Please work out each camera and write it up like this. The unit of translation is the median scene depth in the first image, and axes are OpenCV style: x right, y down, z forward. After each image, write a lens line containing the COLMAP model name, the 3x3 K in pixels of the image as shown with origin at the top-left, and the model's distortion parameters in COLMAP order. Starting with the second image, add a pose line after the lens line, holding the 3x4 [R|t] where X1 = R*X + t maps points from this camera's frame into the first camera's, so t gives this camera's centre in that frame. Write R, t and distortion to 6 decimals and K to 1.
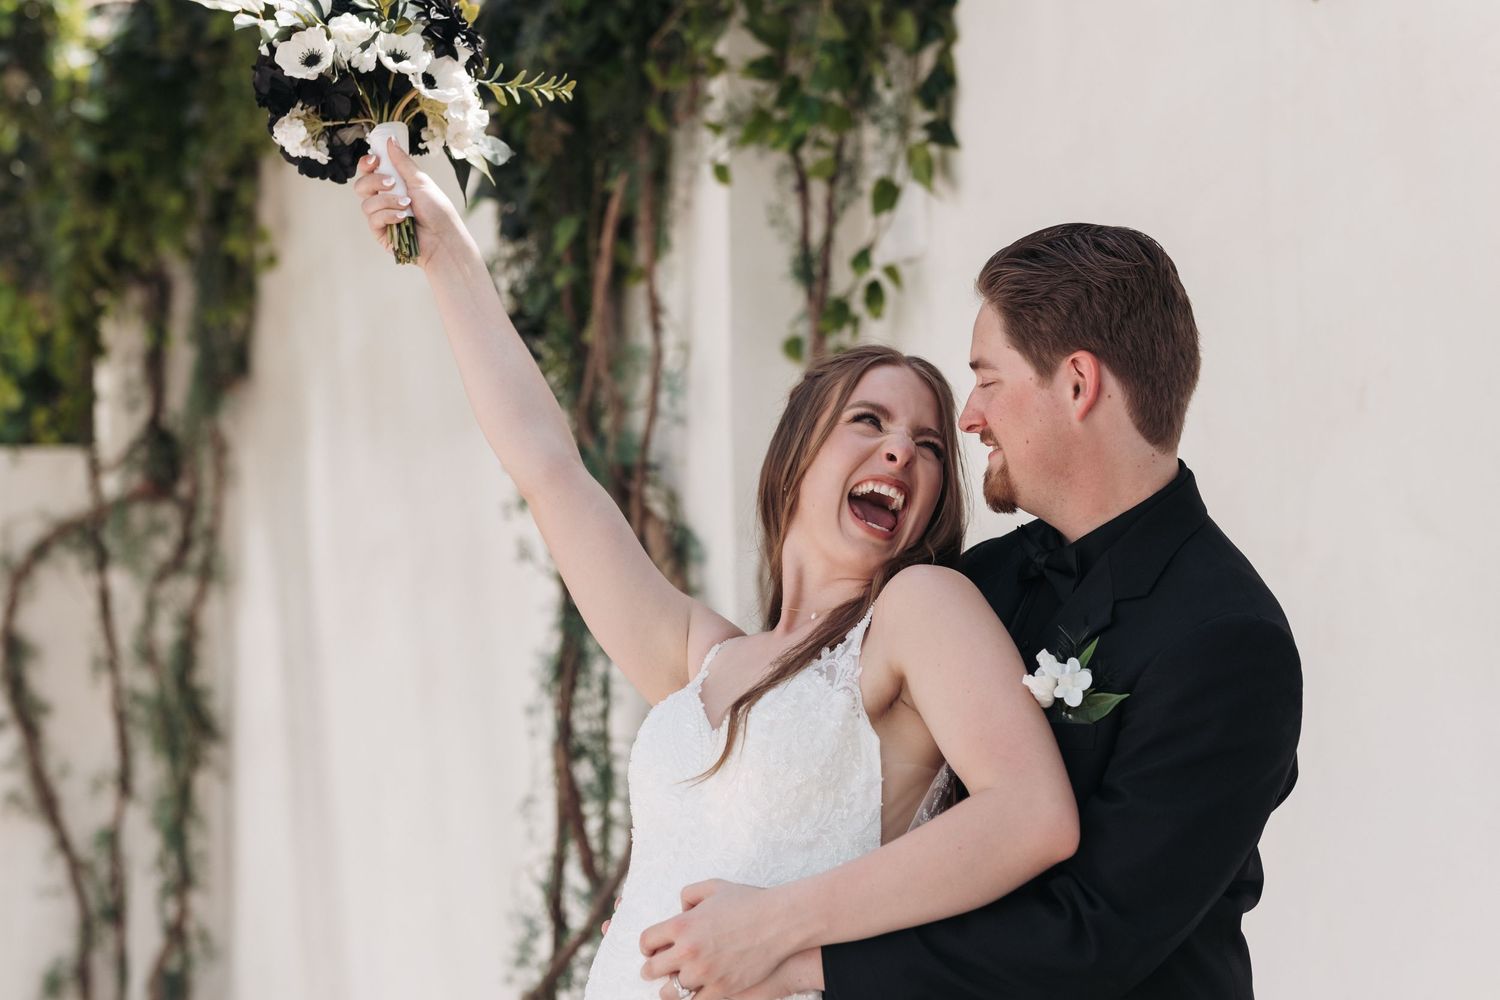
lens RADIAL K [[3430.6, 0, 750.0], [0, 3430.6, 500.0], [0, 0, 1]] dist [0.021126, -0.299592]
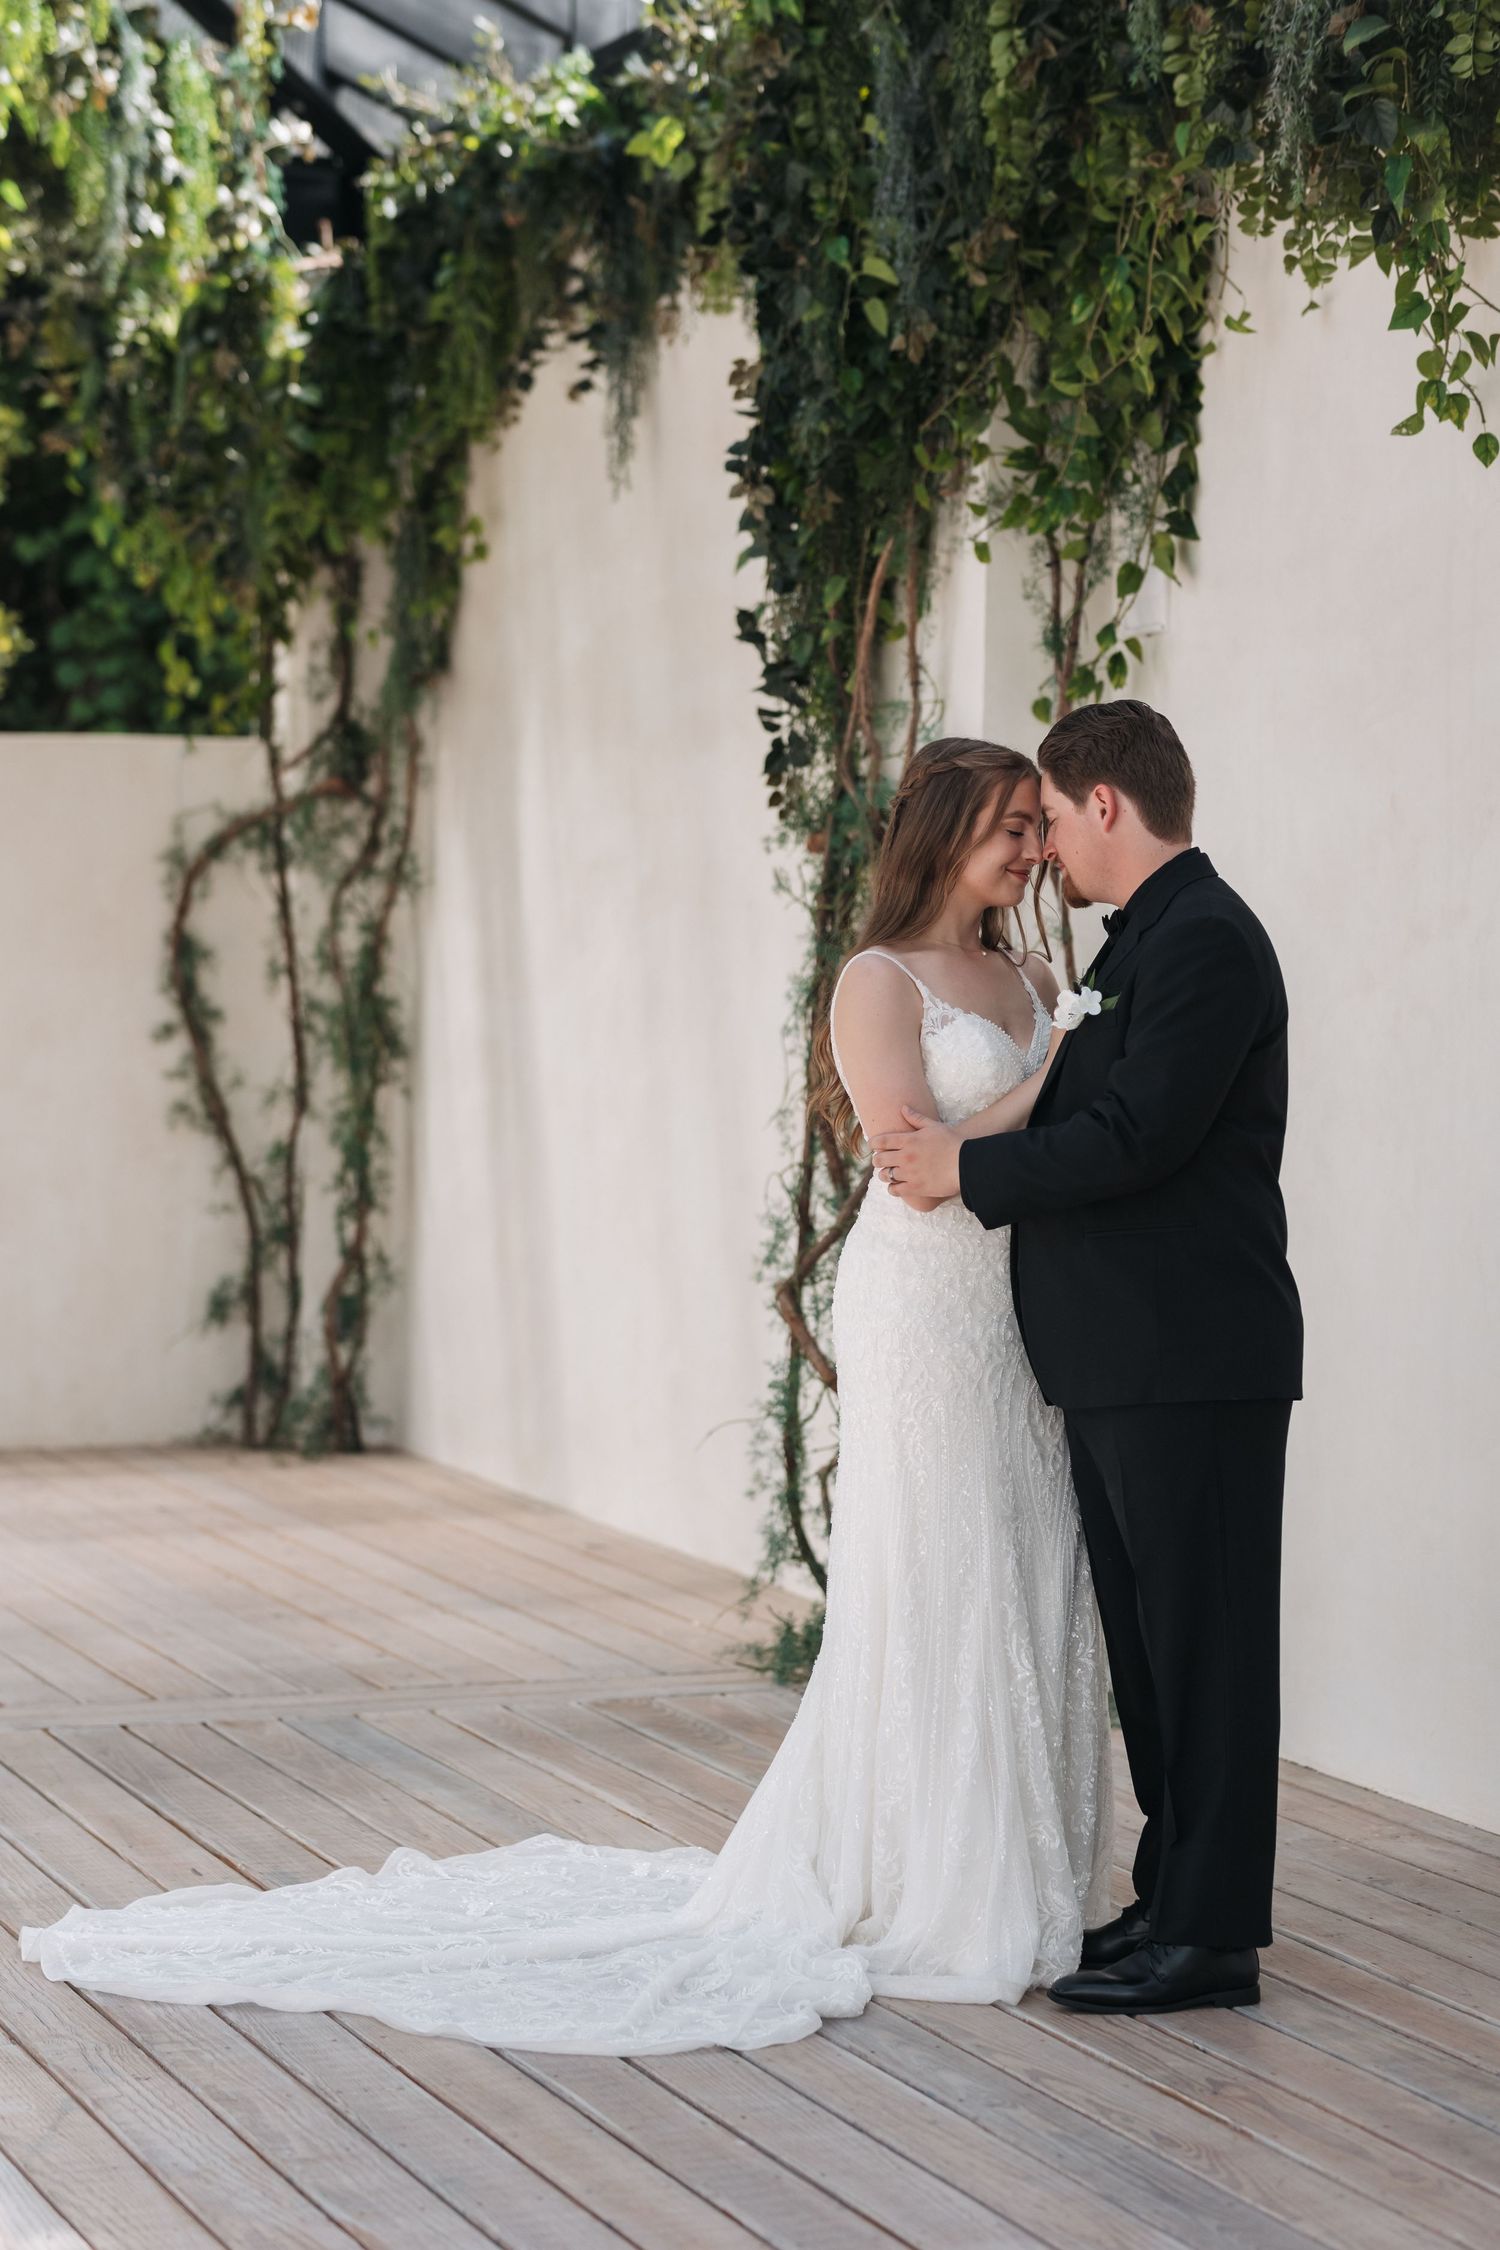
lens RADIAL K [[5145.9, 0, 860.8], [0, 5145.9, 1129.9], [0, 0, 1]] dist [0.021126, -0.299592]
pose [[0.999468, 0.032086, -0.005864, -0.030244], [-0.031546, 0.996579, 0.076384, -0.032999], [0.008294, -0.076159, 0.997061, -0.634939]]
